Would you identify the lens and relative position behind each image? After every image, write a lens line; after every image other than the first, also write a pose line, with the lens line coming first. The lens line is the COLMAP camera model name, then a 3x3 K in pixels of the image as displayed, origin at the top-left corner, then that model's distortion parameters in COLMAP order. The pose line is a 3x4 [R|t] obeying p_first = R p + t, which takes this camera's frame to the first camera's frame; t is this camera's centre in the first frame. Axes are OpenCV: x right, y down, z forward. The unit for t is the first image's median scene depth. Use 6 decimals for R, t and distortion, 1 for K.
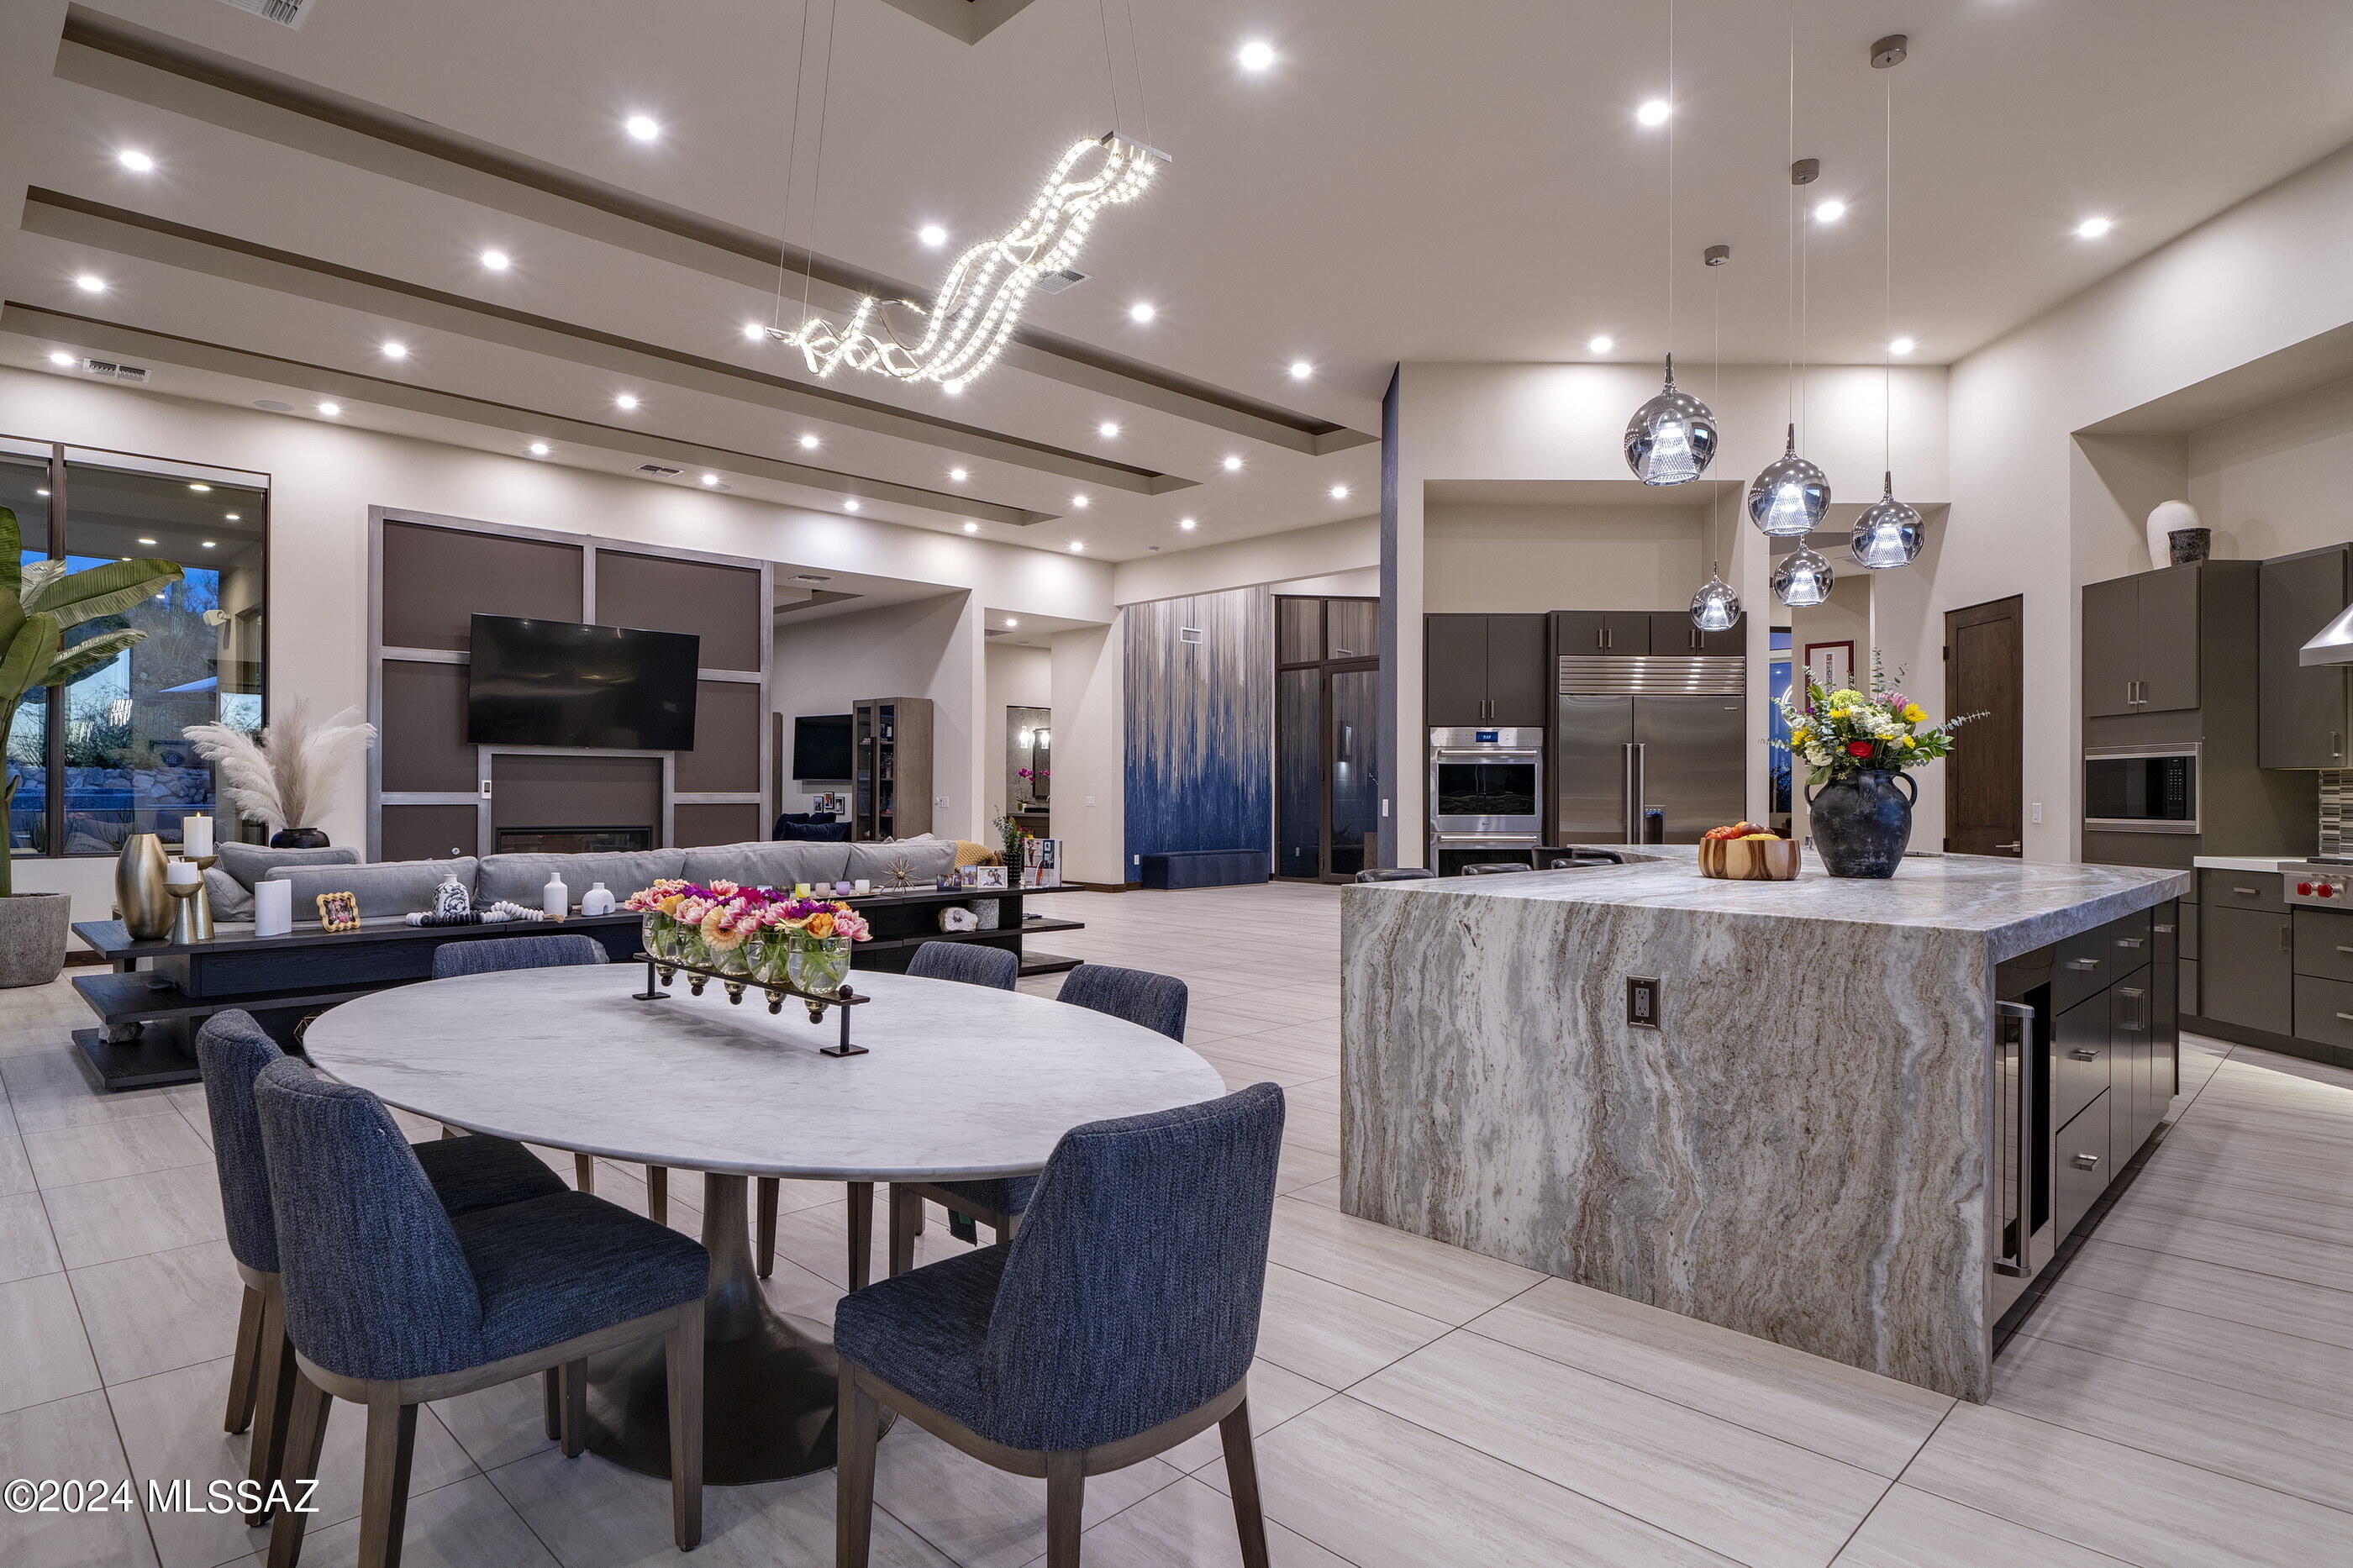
lens RADIAL K [[1237.2, 0, 1176.3], [0, 1237.2, 795.4], [0, 0, 1]] dist [0.000287, -0.000363]
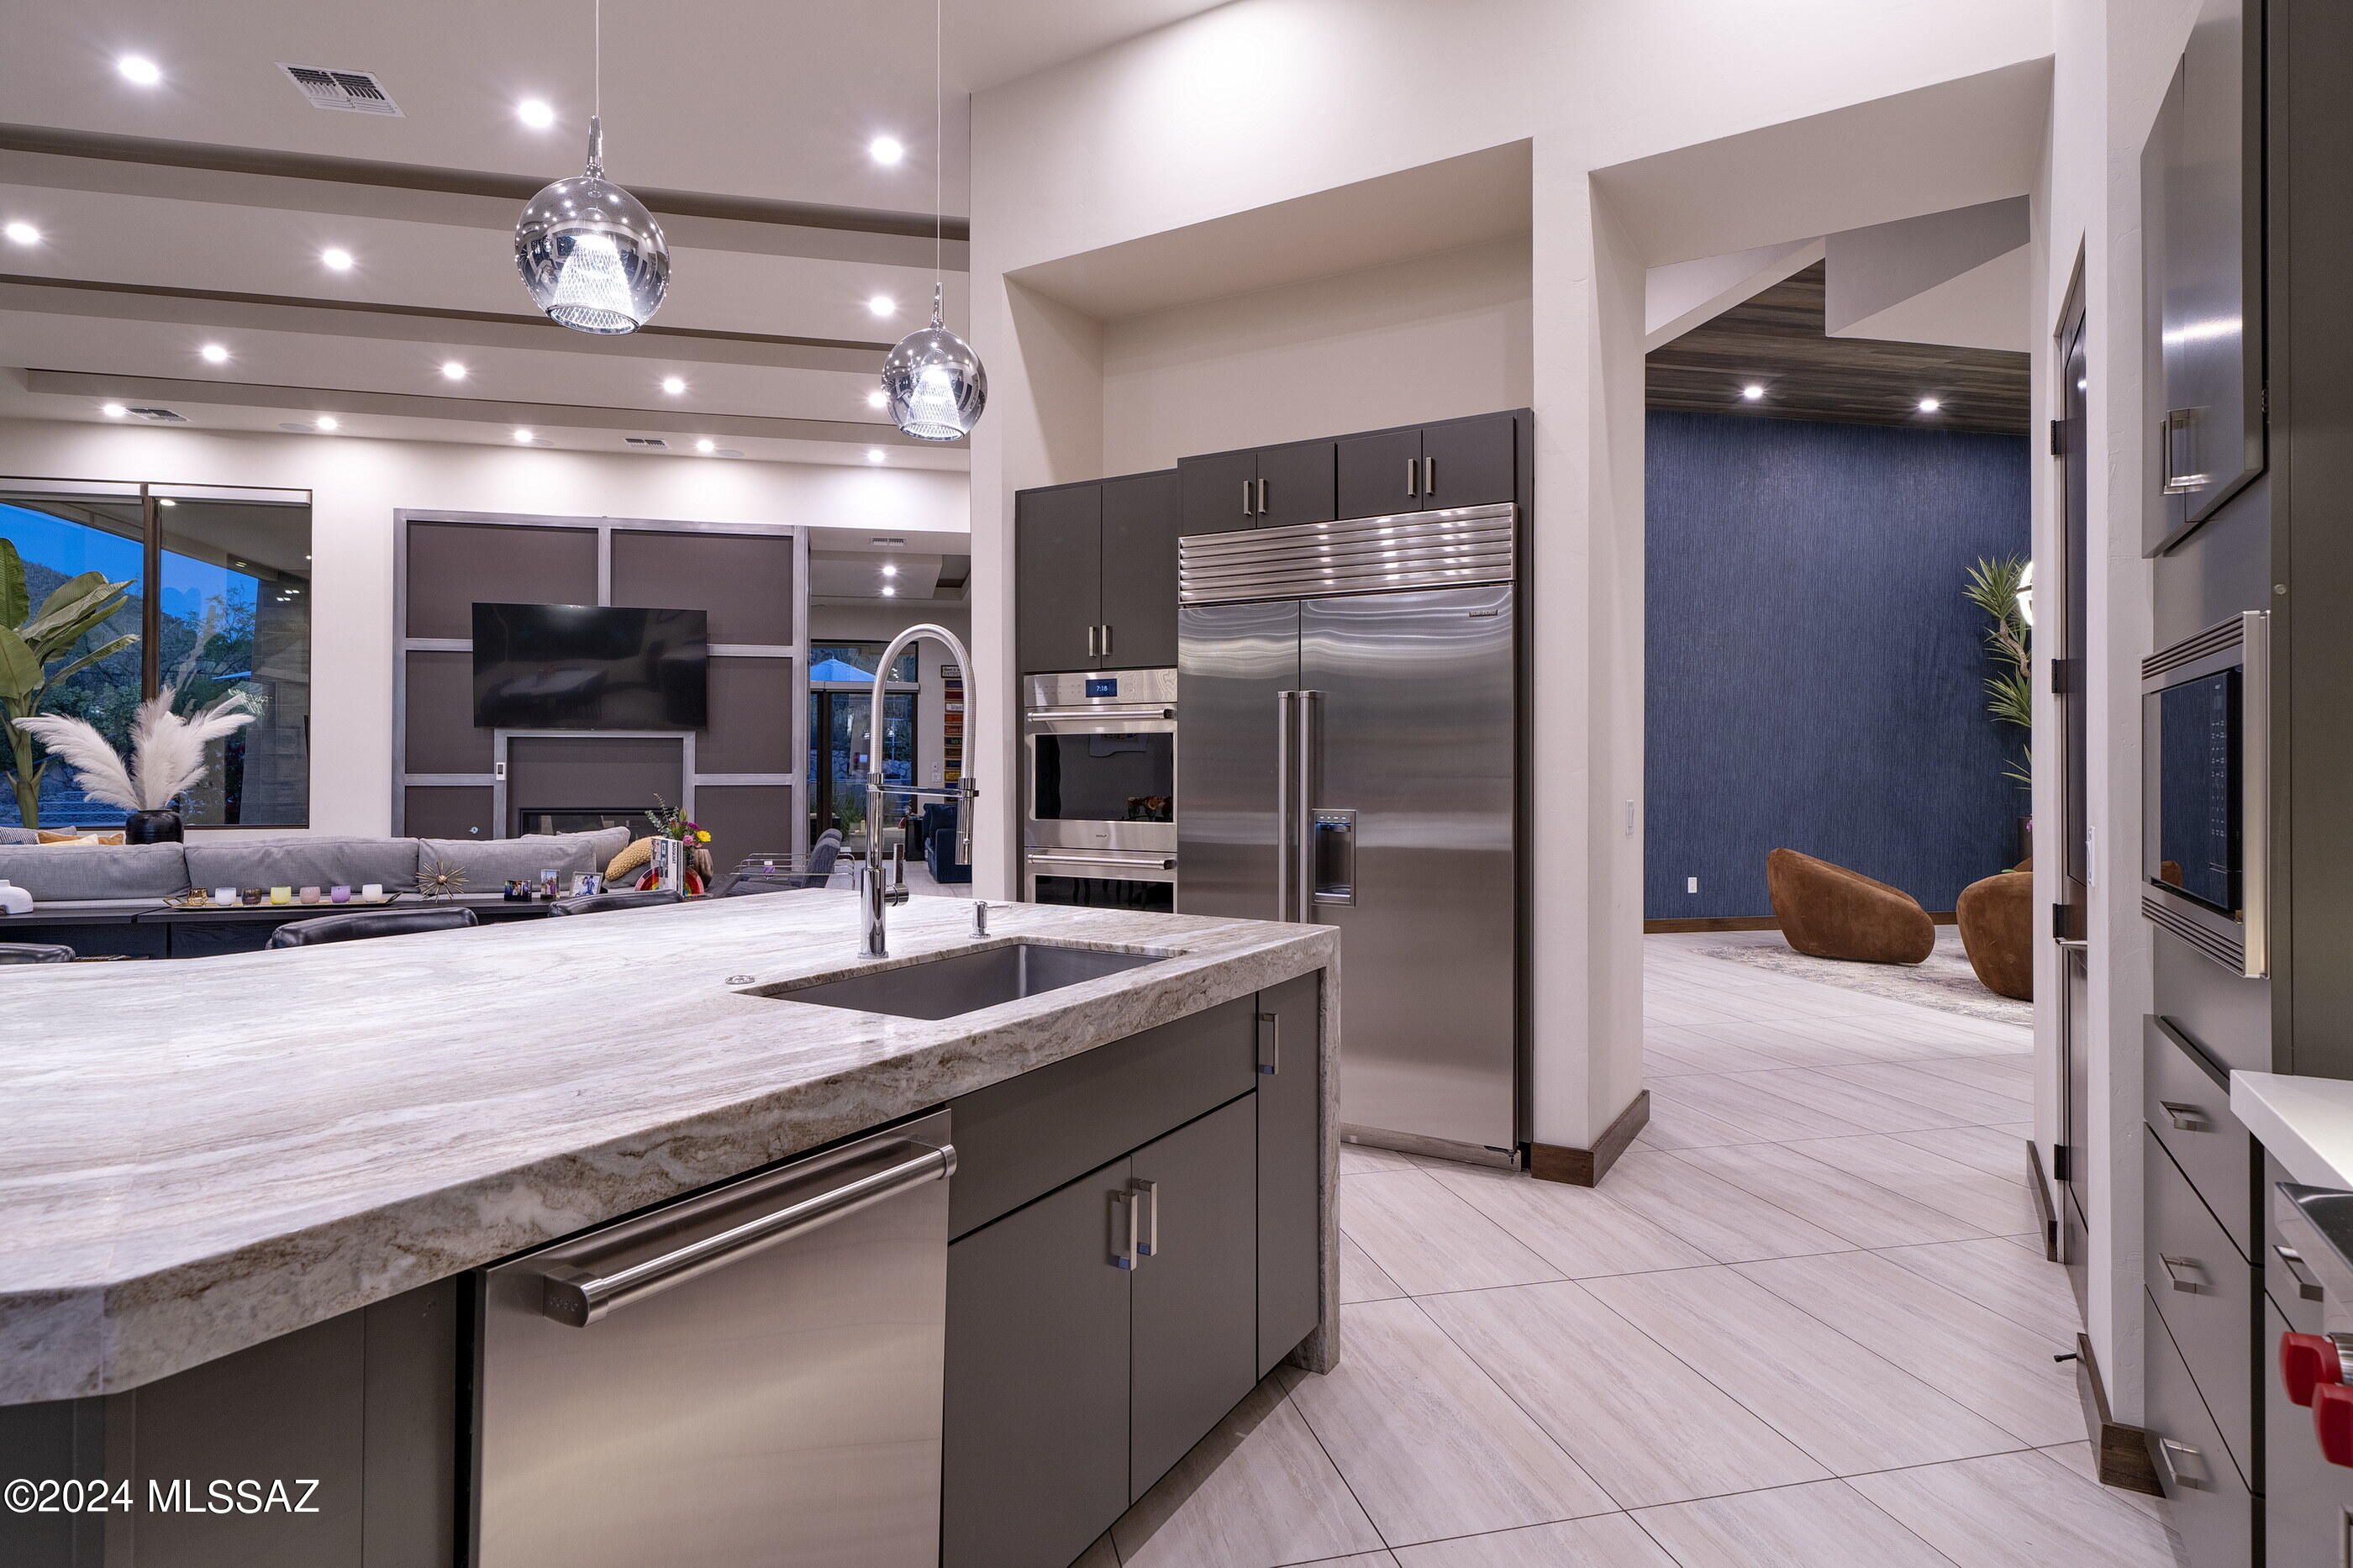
lens RADIAL K [[1232.5, 0, 1178.1], [0, 1232.5, 745.4], [0, 0, 1]] dist [0.000765, -0.000274]
pose [[0.857981, -0.009936, -0.513585, 0.410542], [0.000379, 0.999825, -0.018710, -0.006380], [0.513681, 0.015858, 0.857835, 0.363146]]
